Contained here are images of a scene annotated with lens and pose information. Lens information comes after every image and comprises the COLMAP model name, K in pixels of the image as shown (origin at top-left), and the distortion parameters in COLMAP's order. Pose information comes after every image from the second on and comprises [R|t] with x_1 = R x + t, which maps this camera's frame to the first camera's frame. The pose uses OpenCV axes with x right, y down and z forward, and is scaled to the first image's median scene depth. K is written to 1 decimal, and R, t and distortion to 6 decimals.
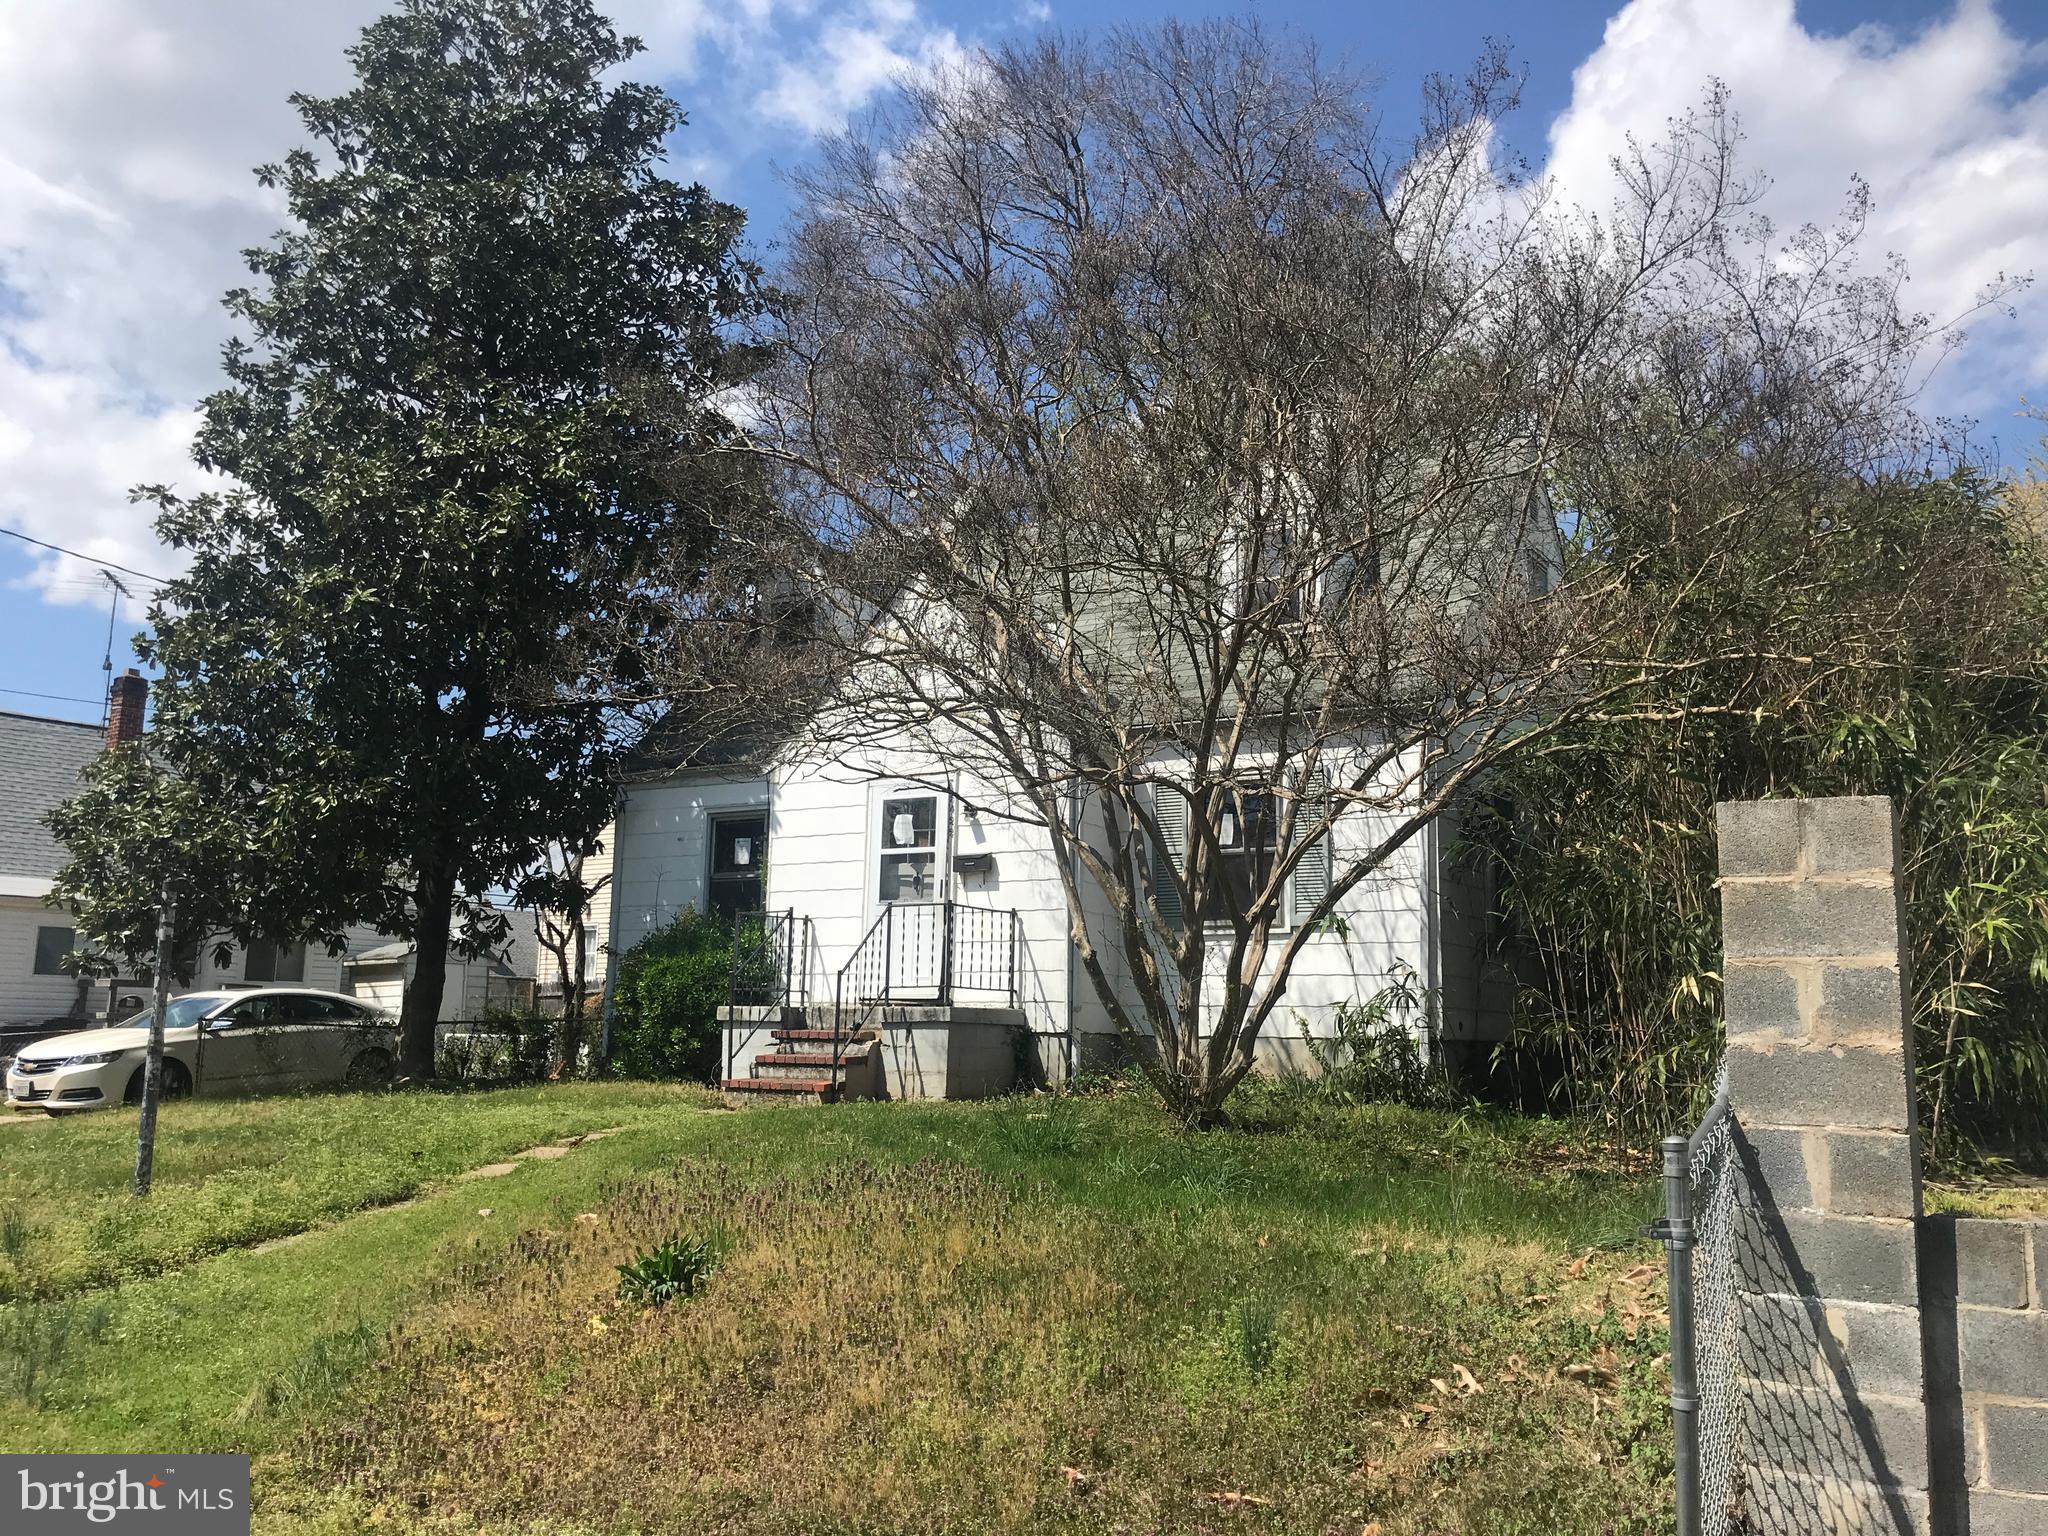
lens RADIAL K [[1671.2, 0, 1024.0], [0, 1671.2, 768.0], [0, 0, 1]] dist [0.114103, -0.161311]
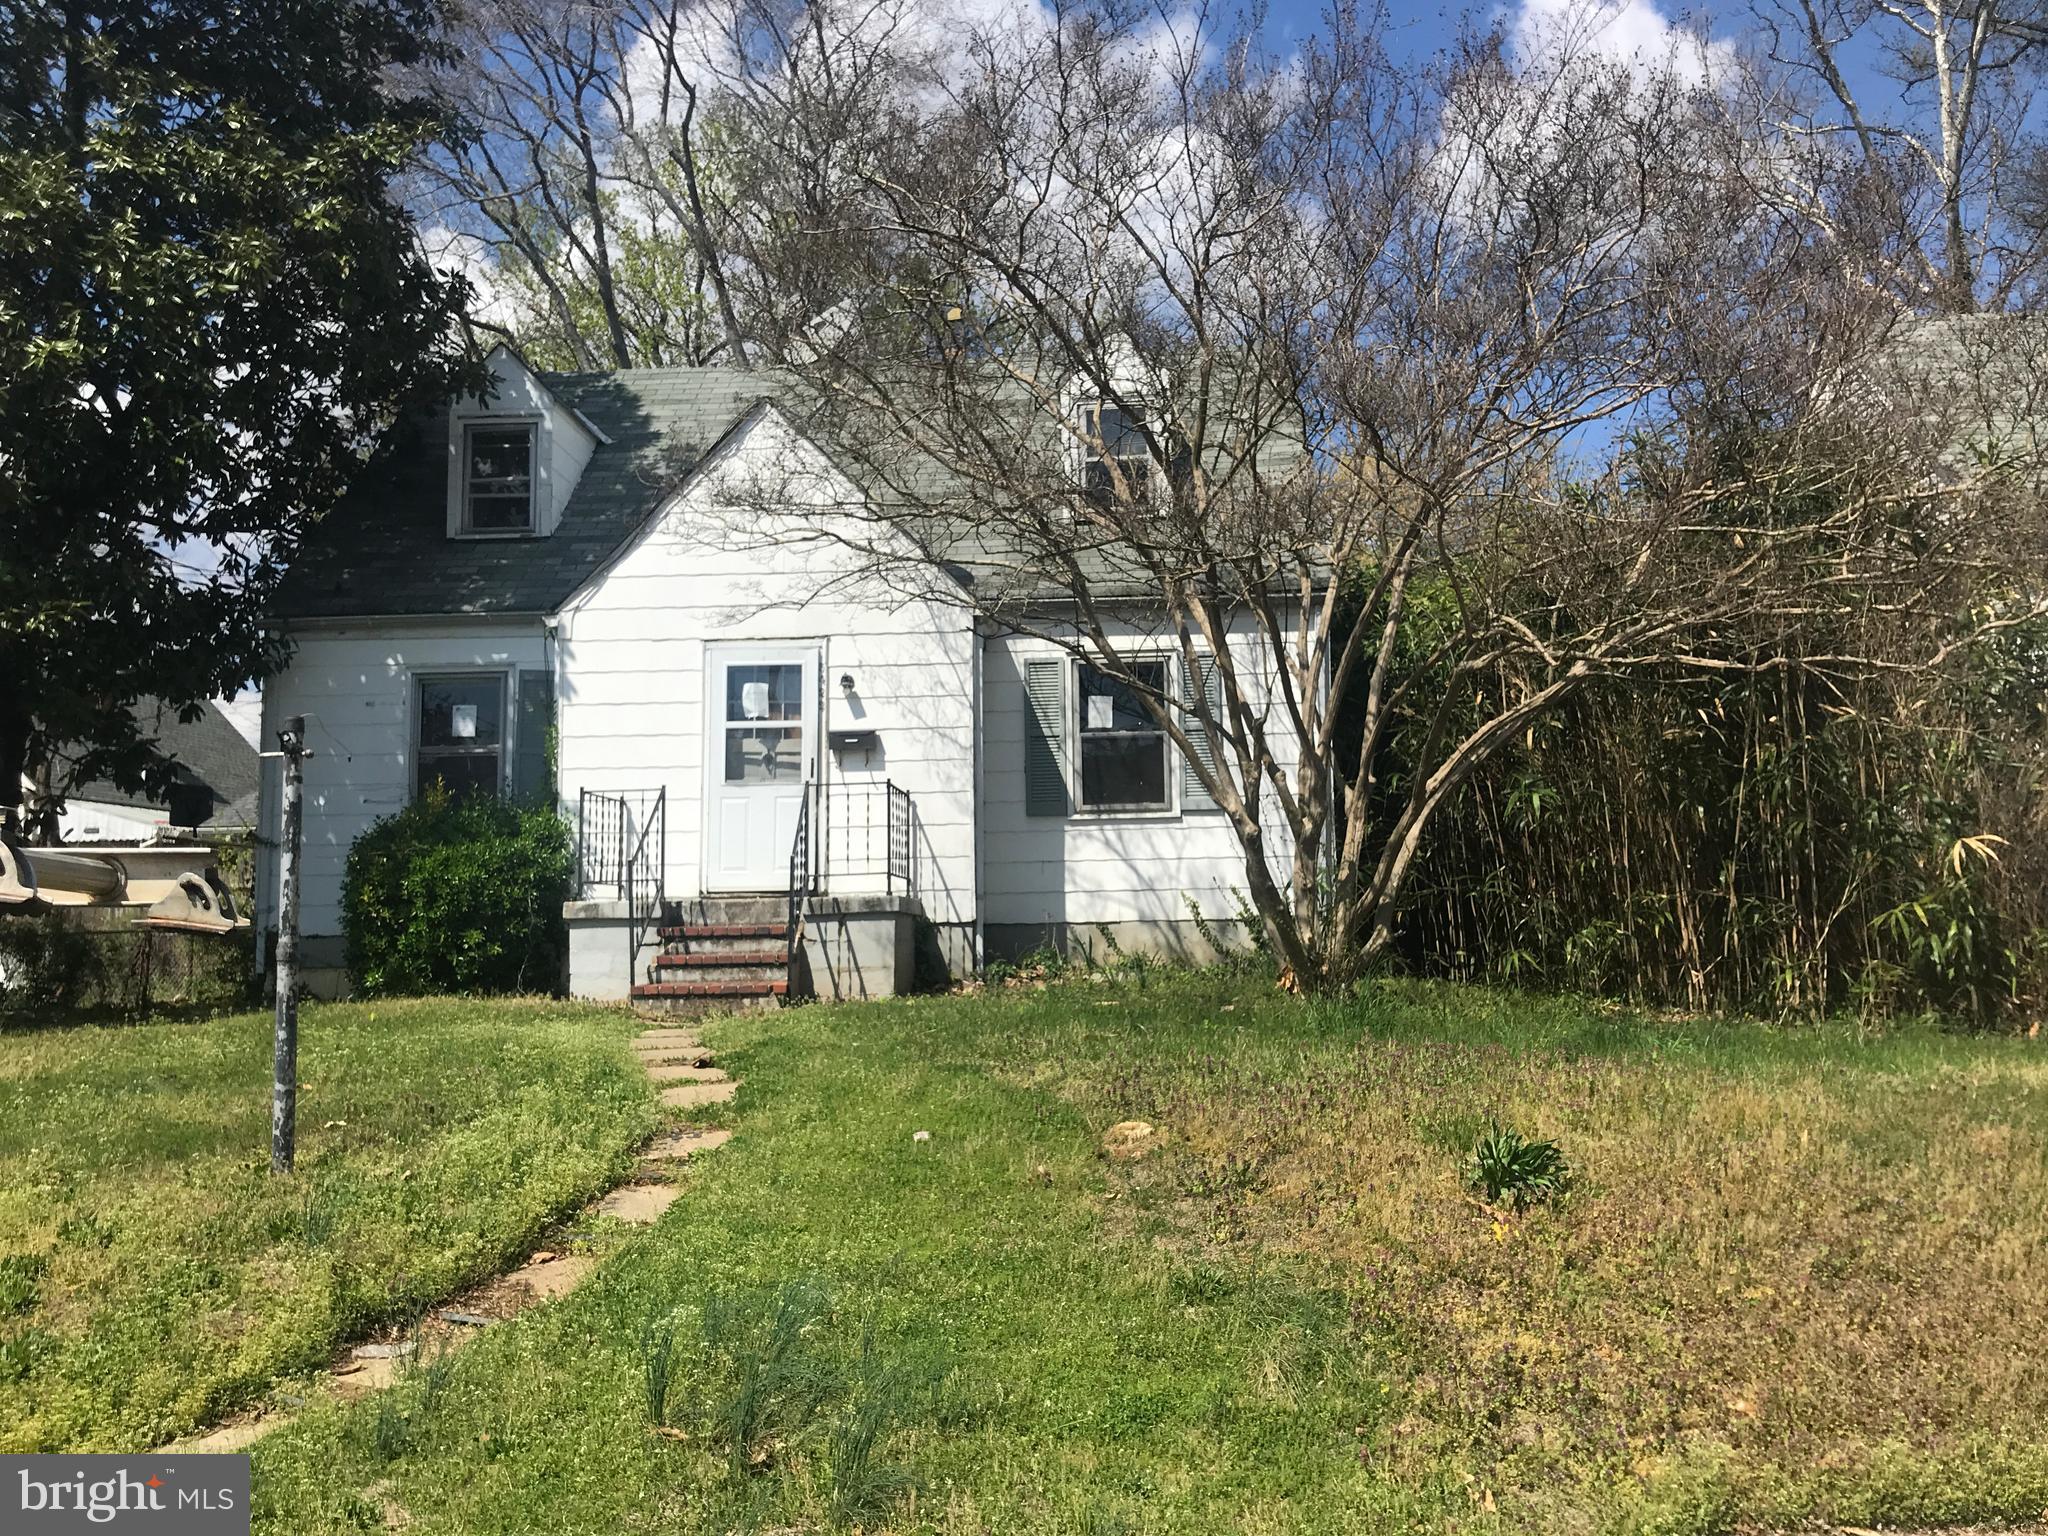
lens RADIAL K [[1671.2, 0, 1024.0], [0, 1671.2, 768.0], [0, 0, 1]] dist [0.114103, -0.161311]
pose [[0.885018, 0.017678, 0.465220, -0.373362], [-0.044821, 0.997872, 0.047348, 0.025041], [-0.463394, -0.062755, 0.883928, 0.155596]]
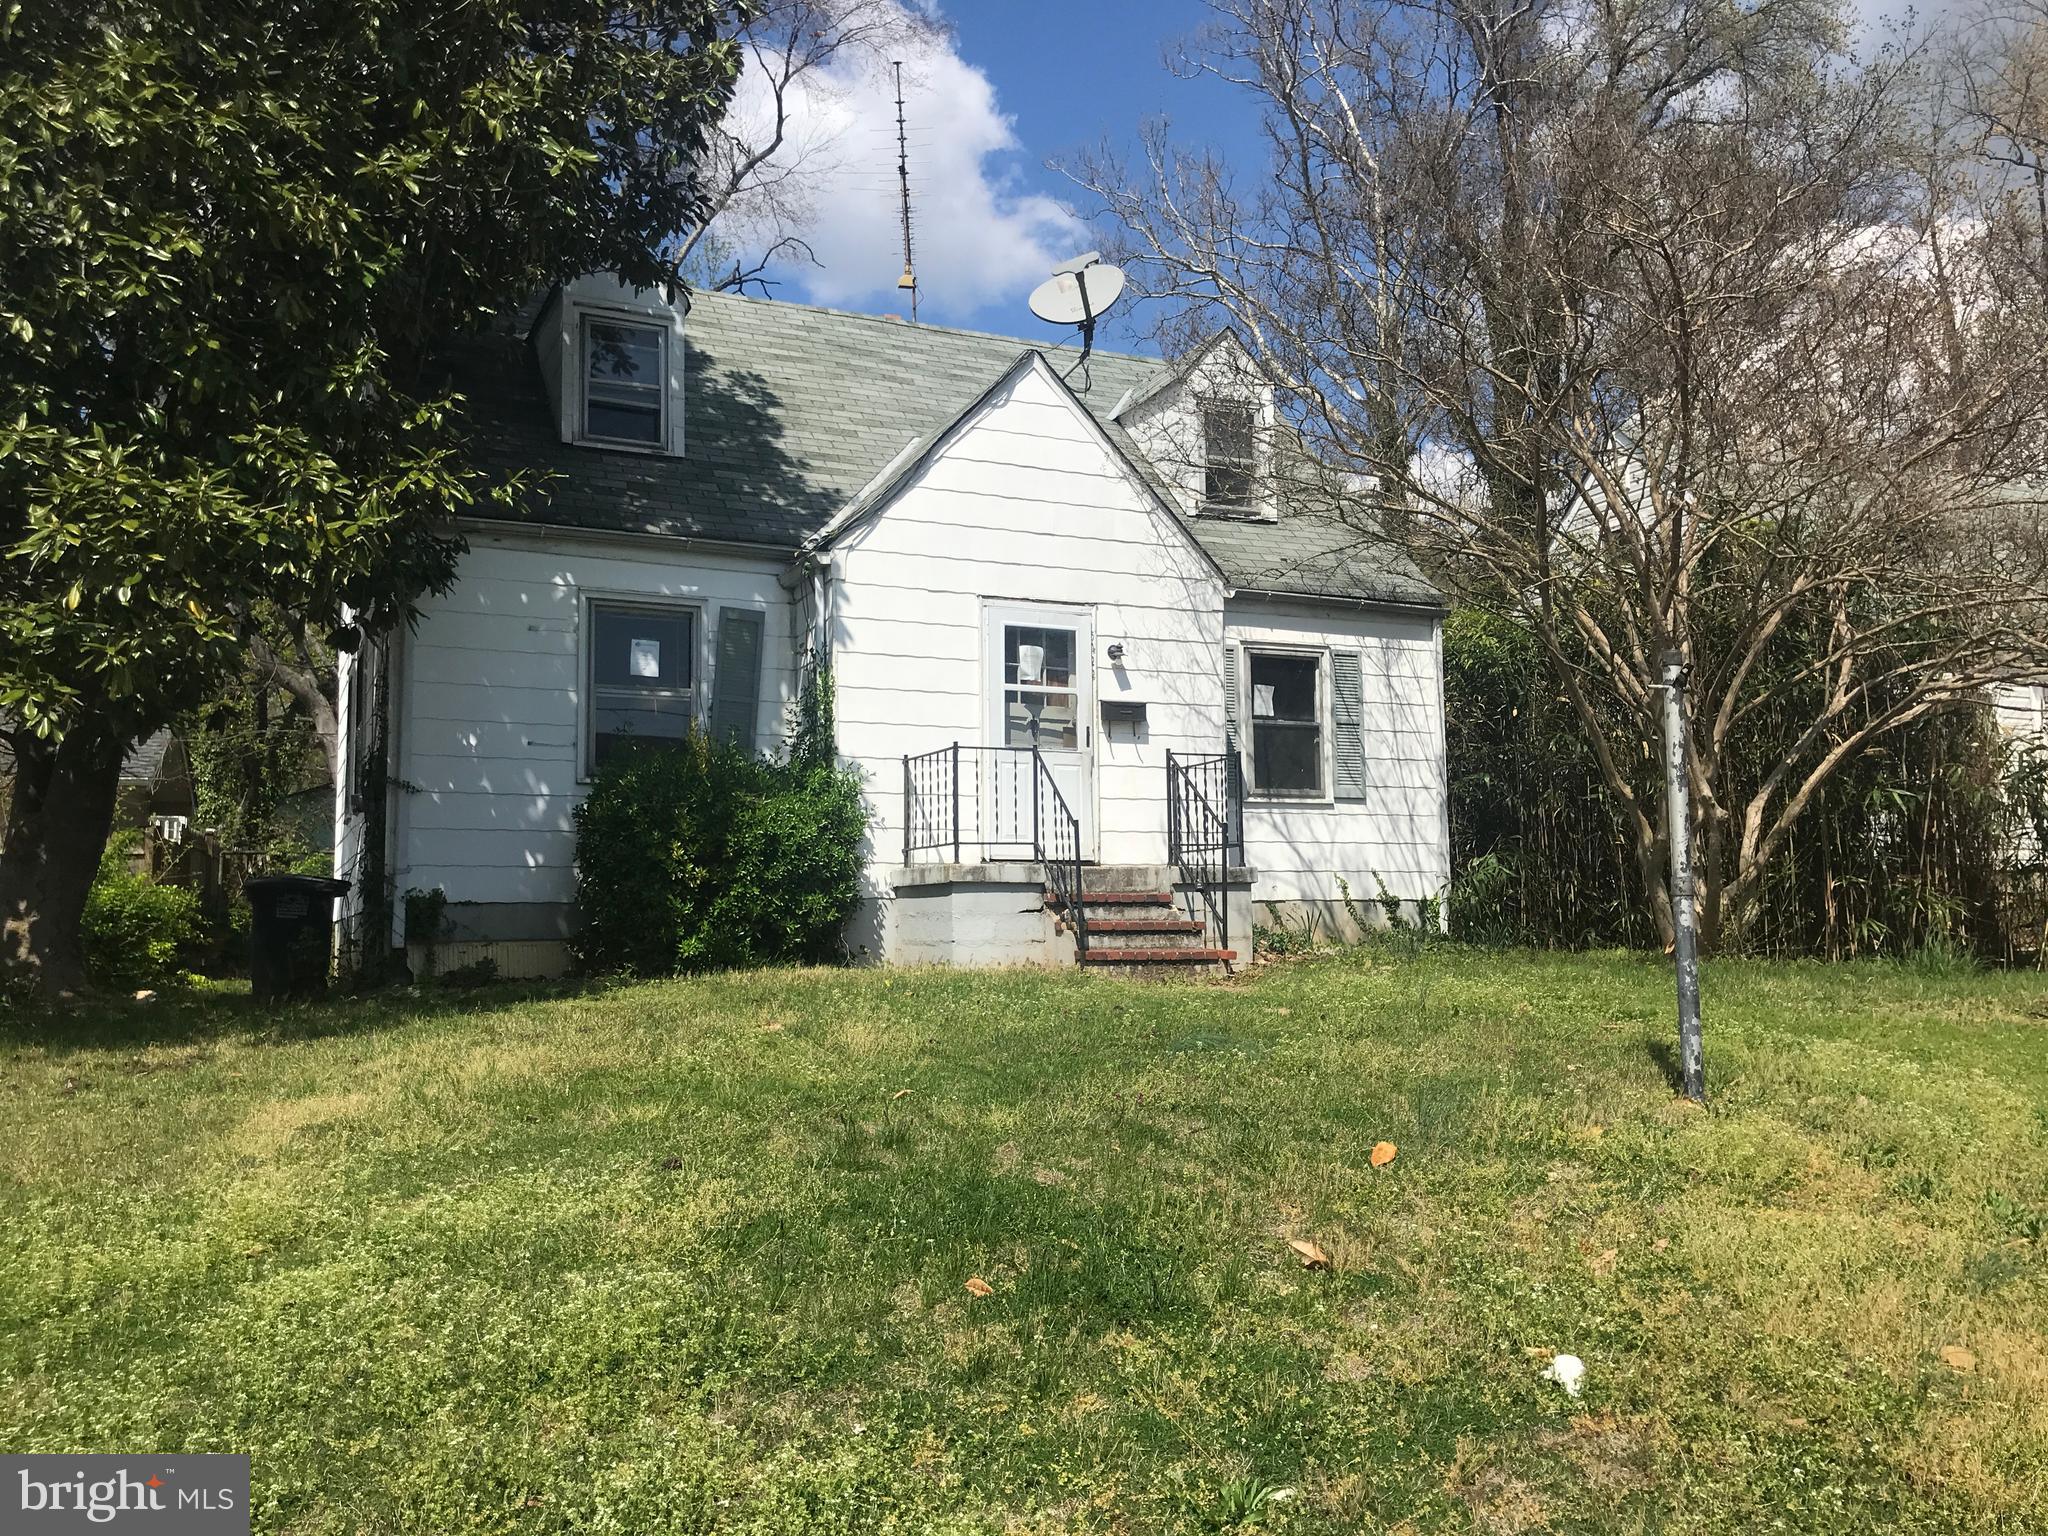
lens RADIAL K [[1671.2, 0, 1024.0], [0, 1671.2, 768.0], [0, 0, 1]] dist [0.114103, -0.161311]
pose [[0.543332, 0.063101, 0.837143, -0.818453], [-0.111412, 0.993771, -0.002597, 0.096329], [-0.832092, -0.091857, 0.546978, 0.554978]]
